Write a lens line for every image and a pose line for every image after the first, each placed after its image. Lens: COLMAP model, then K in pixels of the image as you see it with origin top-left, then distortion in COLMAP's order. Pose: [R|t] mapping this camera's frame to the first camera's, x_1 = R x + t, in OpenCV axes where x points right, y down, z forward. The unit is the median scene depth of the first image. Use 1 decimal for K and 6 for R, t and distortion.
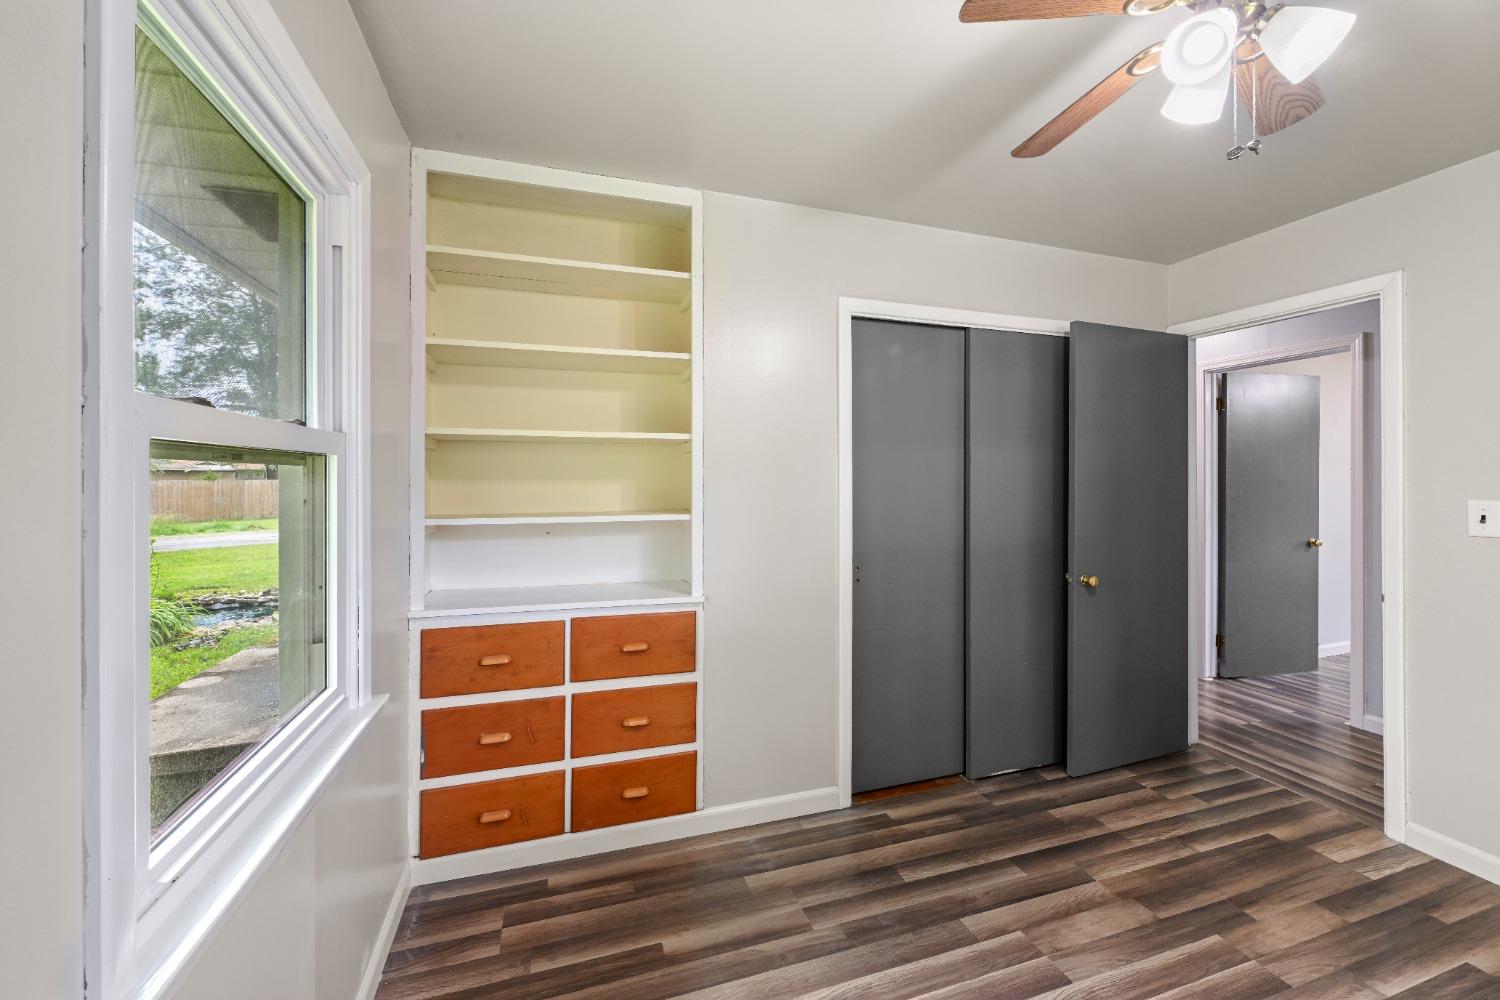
lens RADIAL K [[595.8, 0, 750.1], [0, 595.8, 494.1], [0, 0, 1]] dist [0.000232, -0.000216]
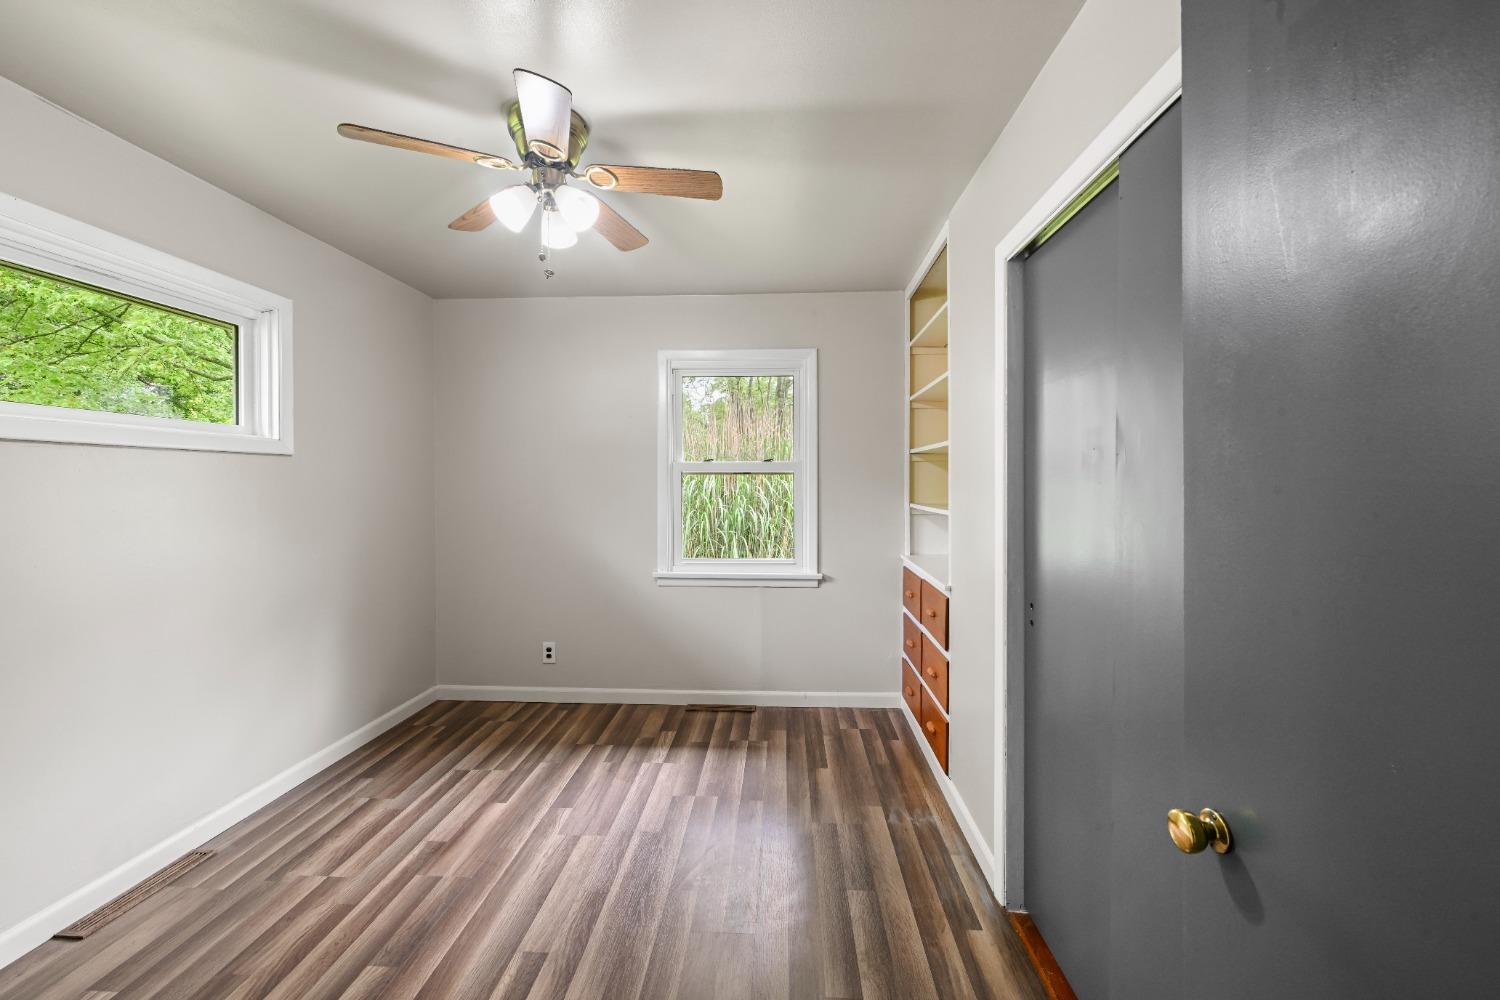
lens RADIAL K [[593.9, 0, 750.0], [0, 593.9, 500.0], [0, 0, 1]] dist [-0.001069, 0.000083]
pose [[-0.369198, 0.024929, -0.929016, 1.204589], [-0.024875, 0.999017, 0.036692, -0.016884], [0.929018, 0.036656, -0.368215, 1.184862]]
